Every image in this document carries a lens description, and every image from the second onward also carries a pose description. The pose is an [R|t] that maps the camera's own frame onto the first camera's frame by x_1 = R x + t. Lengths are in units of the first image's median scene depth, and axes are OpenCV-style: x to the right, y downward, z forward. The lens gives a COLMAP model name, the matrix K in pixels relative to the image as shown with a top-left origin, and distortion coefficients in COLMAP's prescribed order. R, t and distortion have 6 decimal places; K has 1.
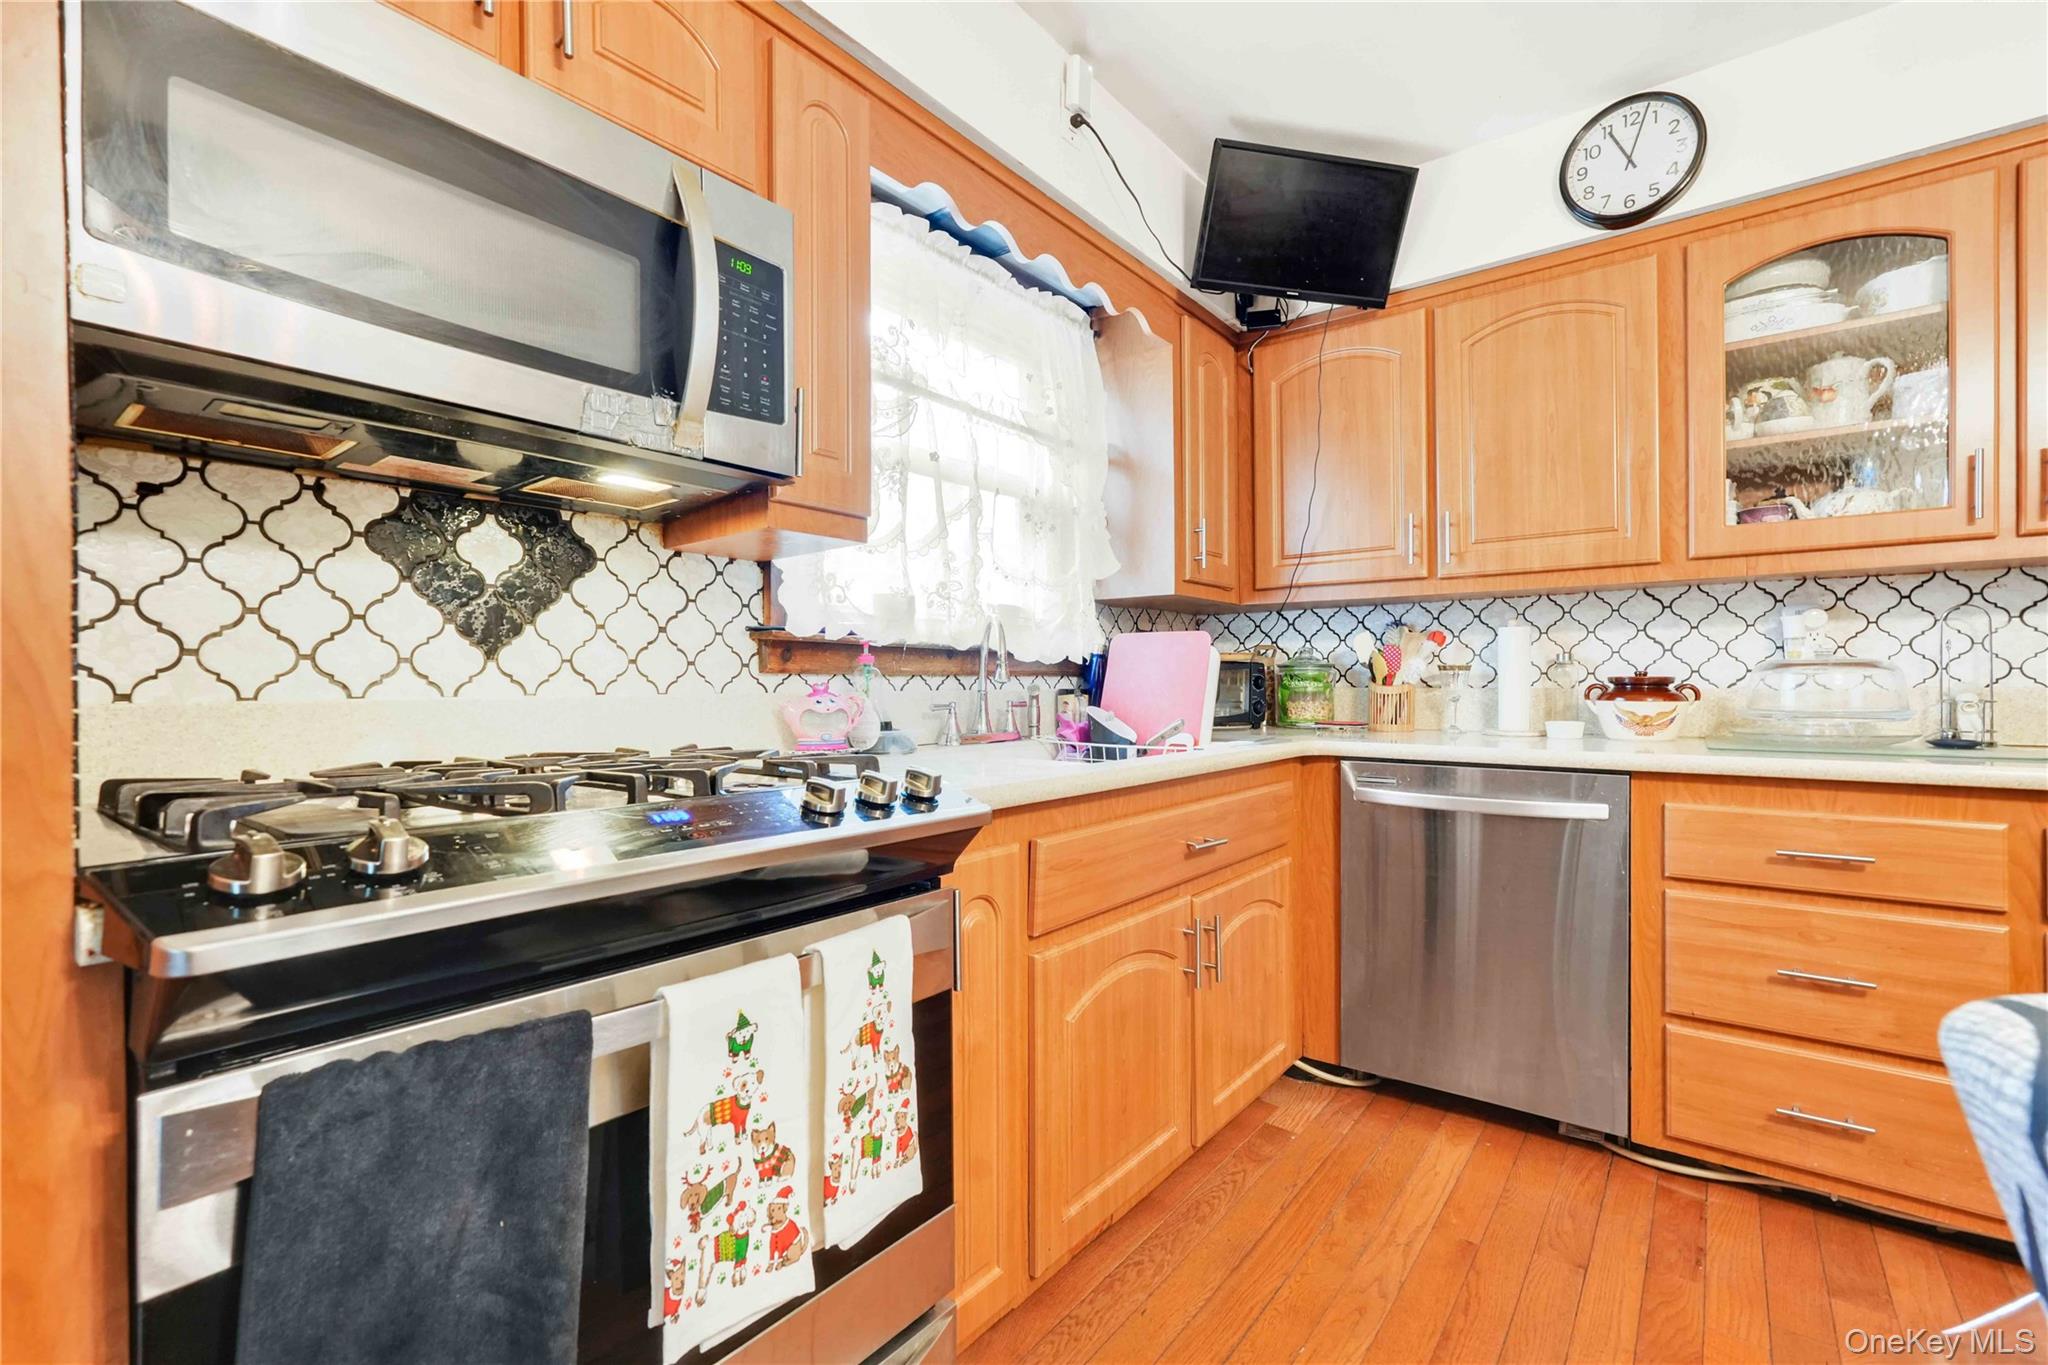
lens RADIAL K [[898.0, 0, 1019.6], [0, 898.0, 685.0], [0, 0, 1]] dist [-0.018685, 0.009132]
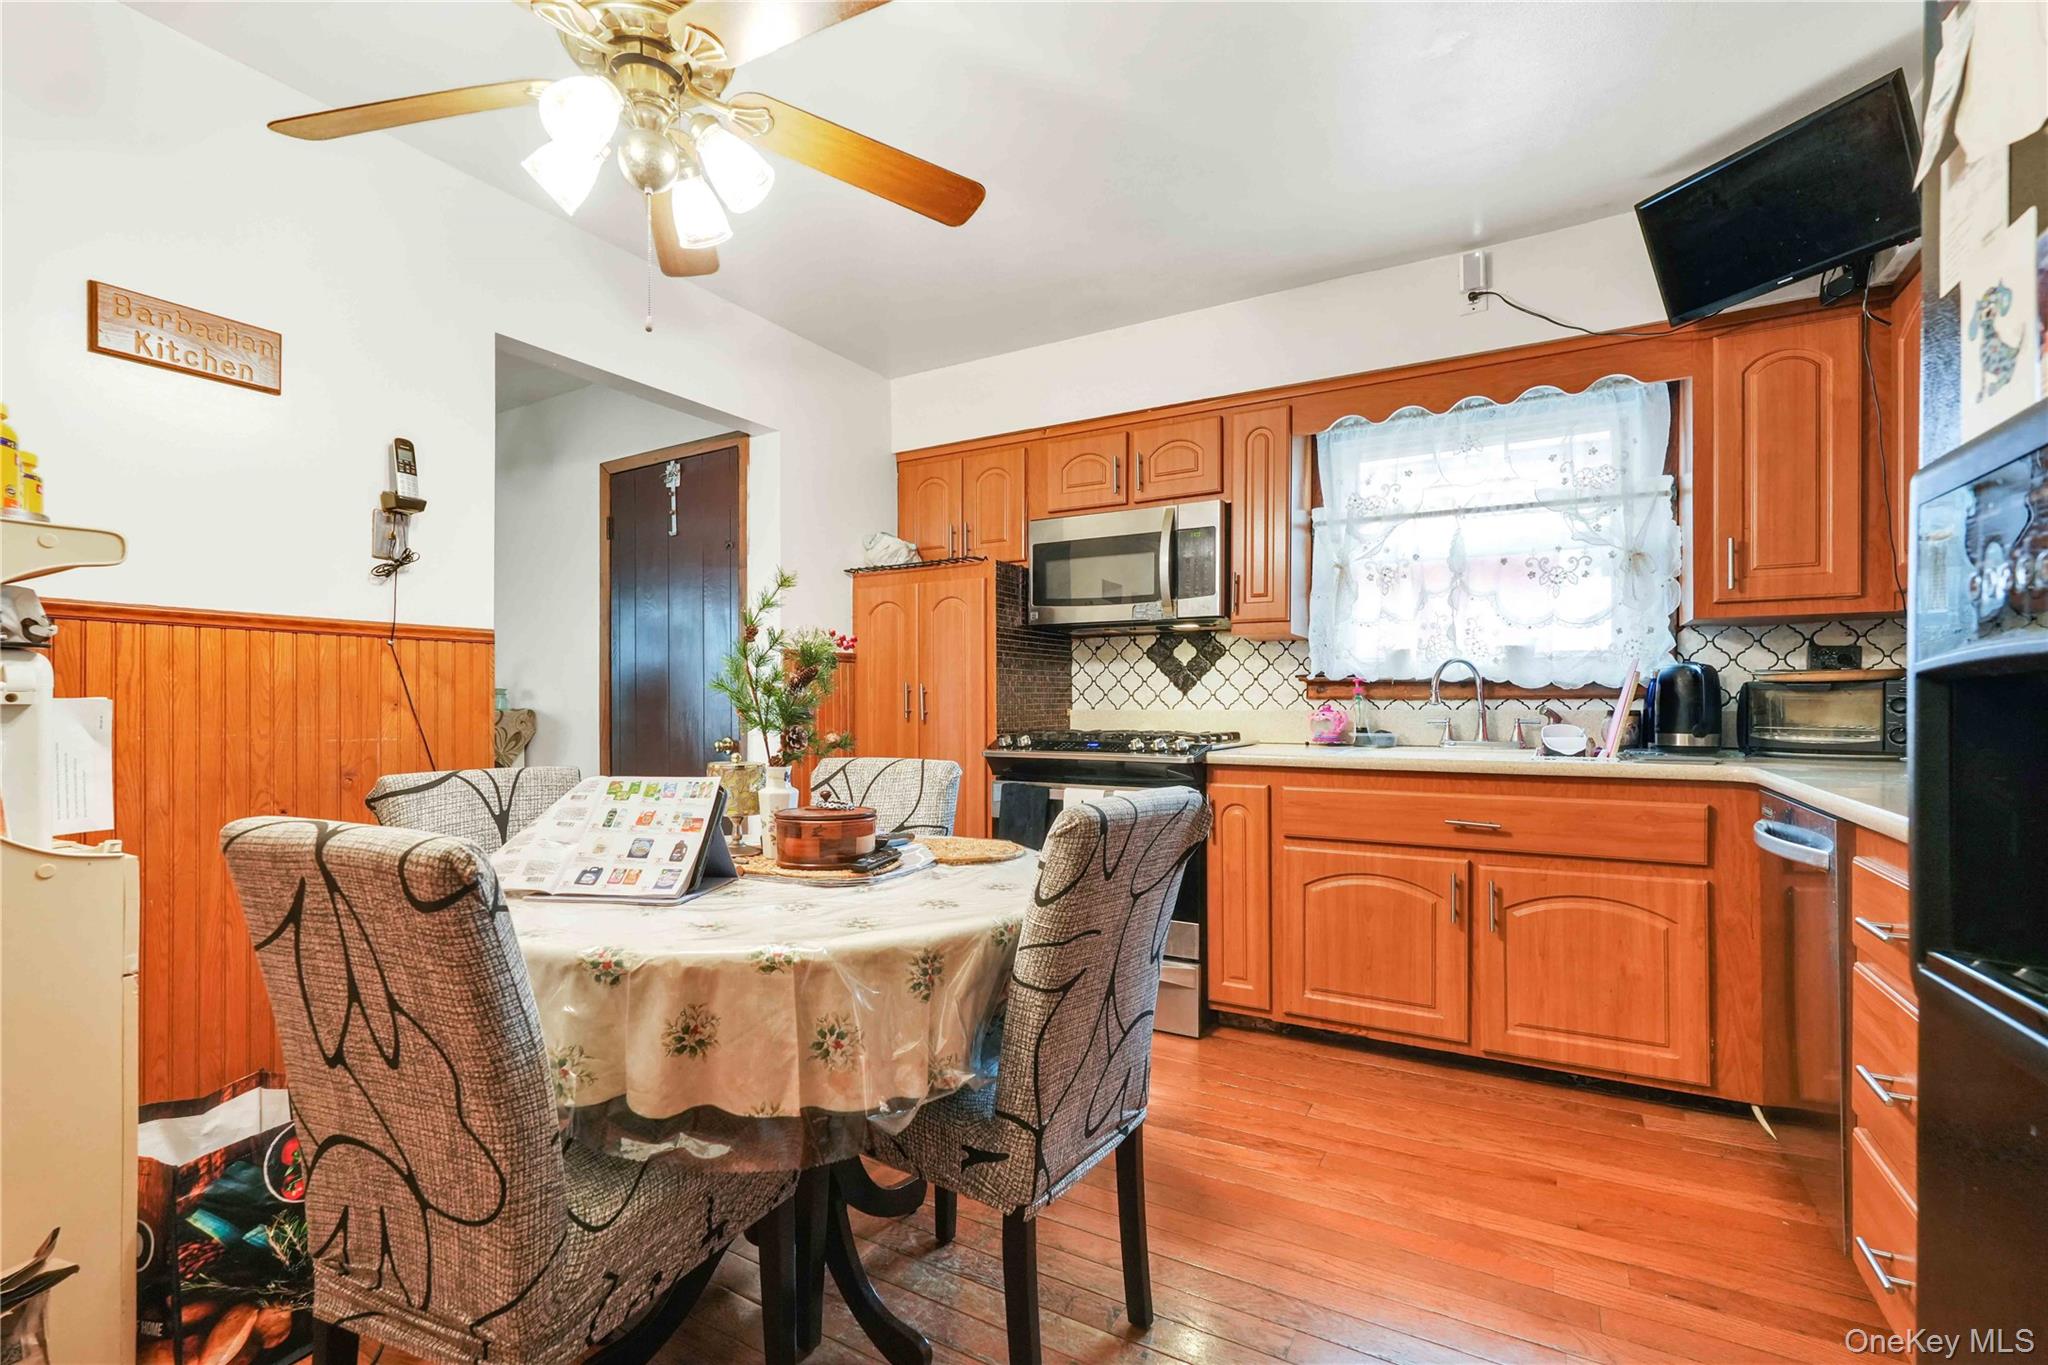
lens RADIAL K [[923.1, 0, 1033.3], [0, 923.1, 699.1], [0, 0, 1]] dist [-0.002951, 0.008416]
pose [[0.147098, -0.004629, -0.989111, 1.339219], [-0.001604, 0.999987, -0.004918, -0.002402], [0.989121, 0.002310, 0.147088, 0.117107]]
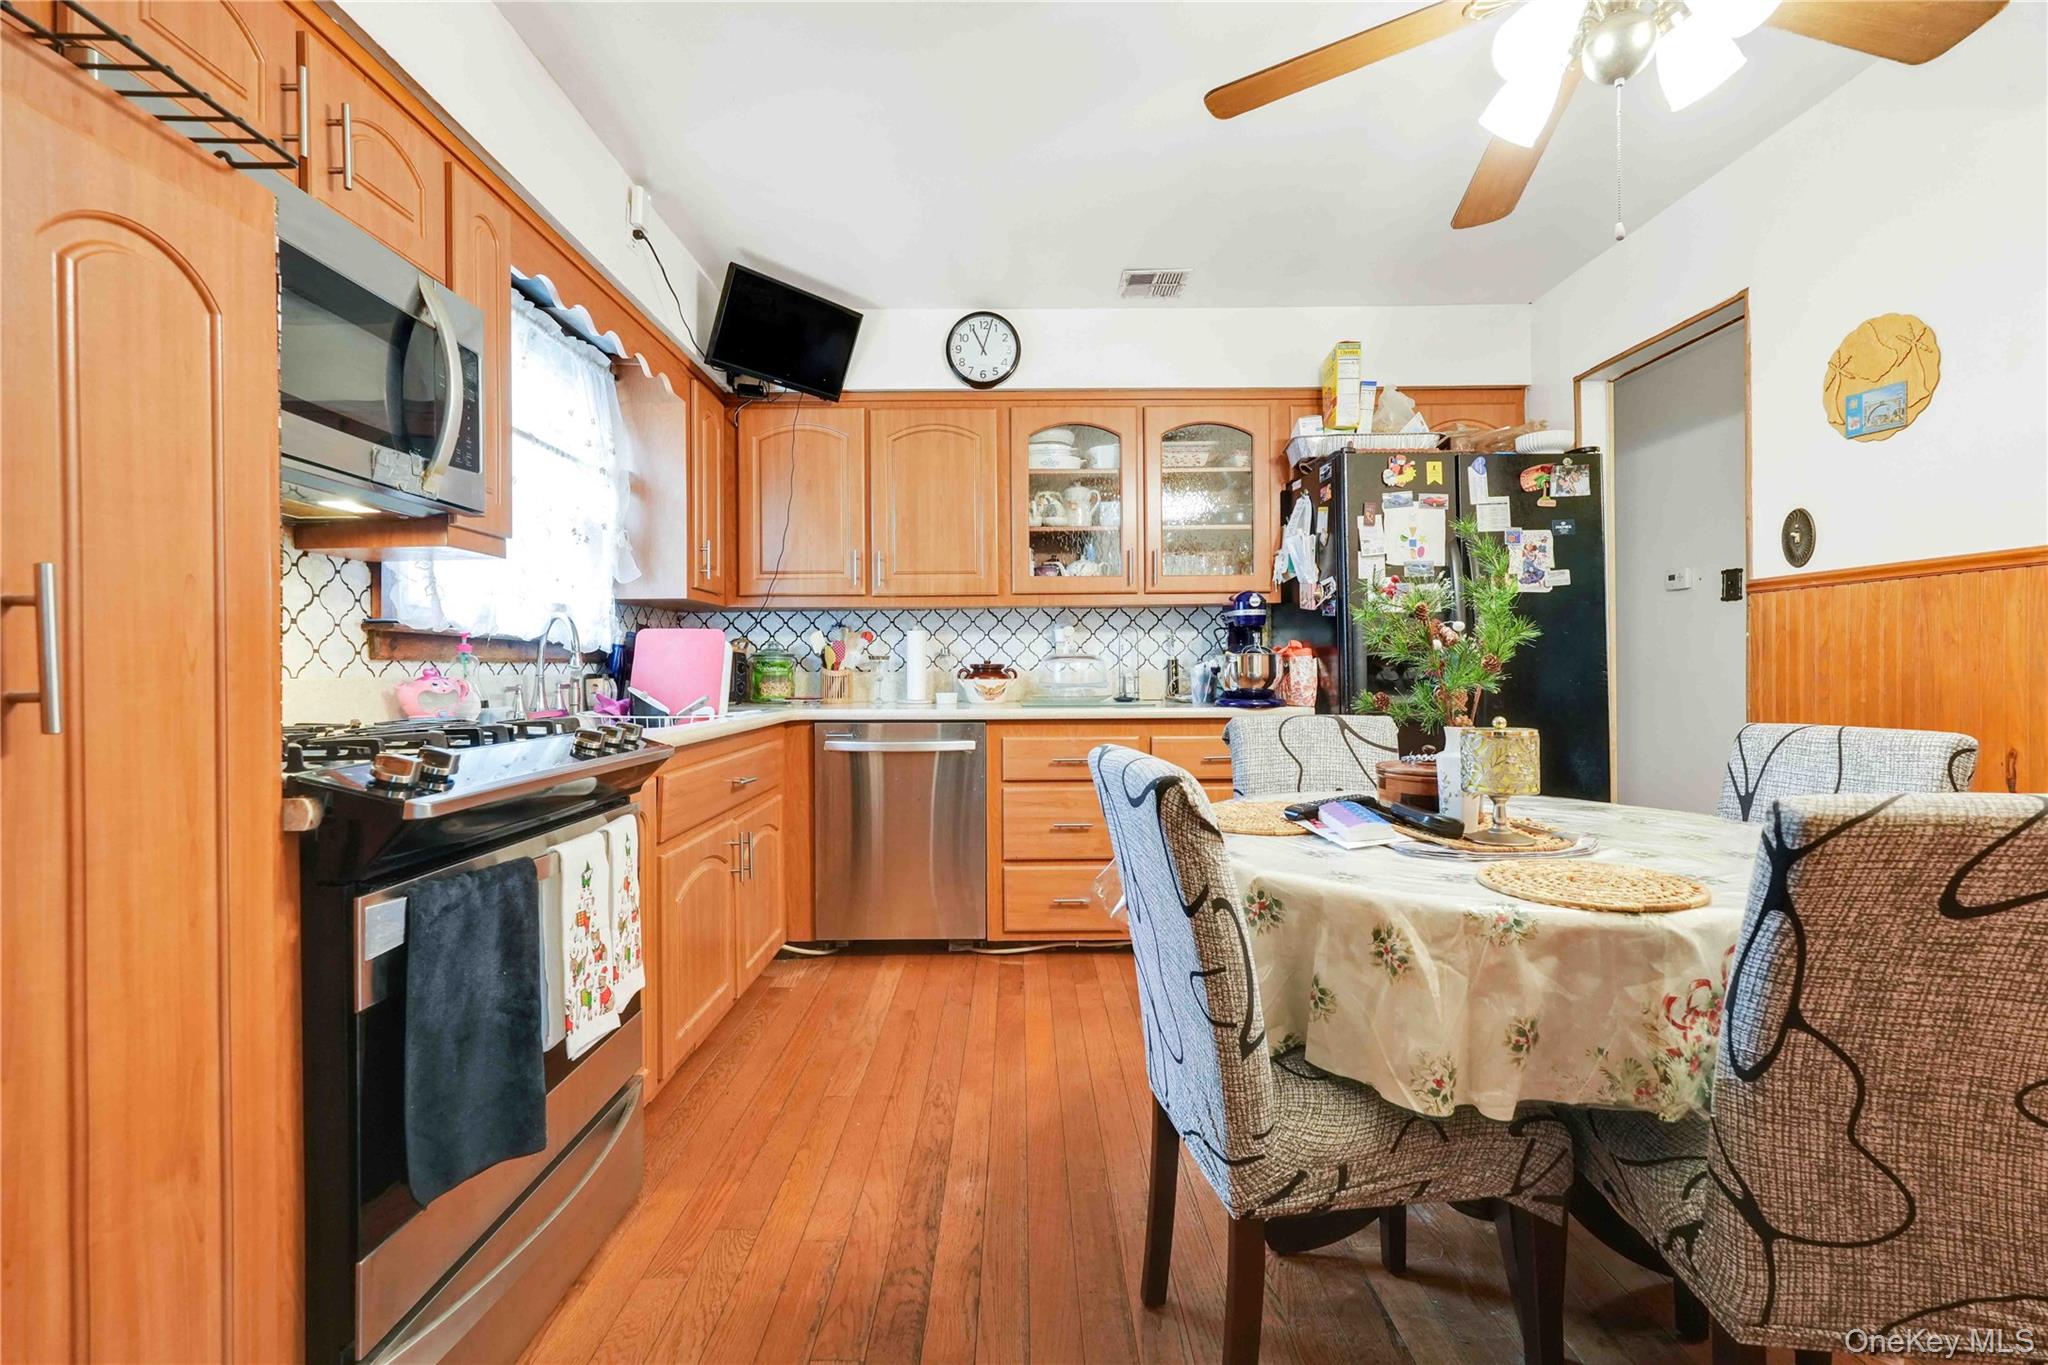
lens RADIAL K [[911.8, 0, 1016.3], [0, 911.8, 673.3], [0, 0, 1]] dist [0.000453, 0.000263]
pose [[0.786387, -0.004866, 0.617715, -0.309555], [0.003712, 0.999988, 0.003151, 0.002655], [-0.617723, -0.000185, 0.786396, -0.362286]]
